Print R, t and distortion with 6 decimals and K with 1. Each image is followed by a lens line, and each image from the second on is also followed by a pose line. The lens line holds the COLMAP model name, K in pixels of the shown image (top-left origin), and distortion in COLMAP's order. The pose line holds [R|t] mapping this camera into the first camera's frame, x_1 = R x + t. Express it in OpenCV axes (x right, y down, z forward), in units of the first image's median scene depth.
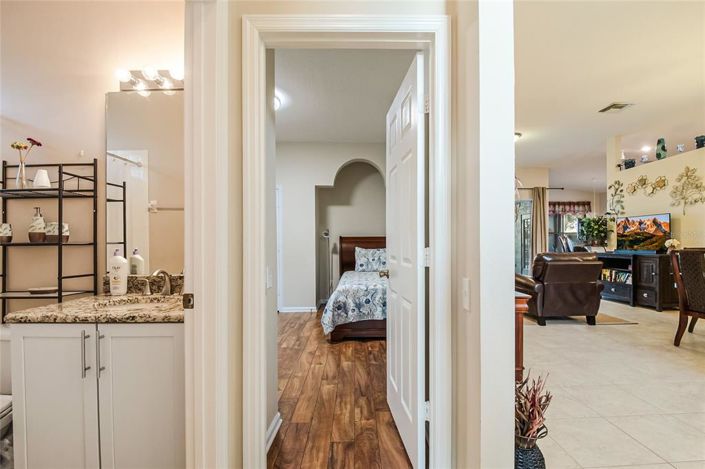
lens RADIAL K [[319.6, 0, 356.7], [0, 319.6, 237.3], [0, 0, 1]] dist [-0.000545, -0.000421]
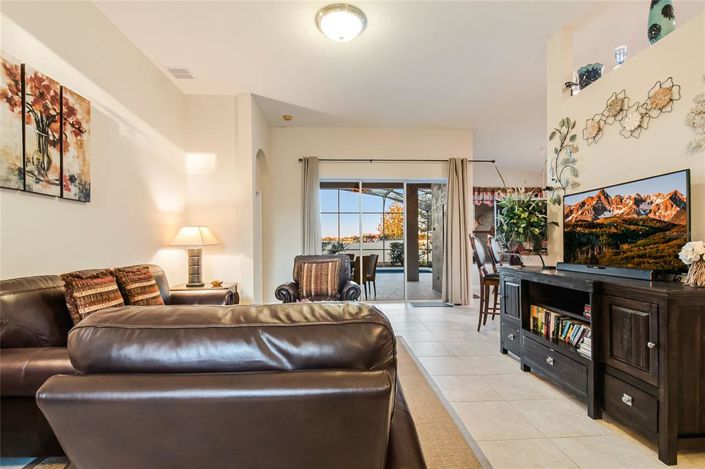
lens RADIAL K [[321.8, 0, 352.6], [0, 321.8, 241.1], [0, 0, 1]] dist [0.001902, -0.007916]
pose [[0.998099, -0.002238, 0.061598, 0.500190], [0.001716, 0.999962, 0.008522, 0.002780], [-0.061615, -0.008400, 0.998065, 0.574487]]
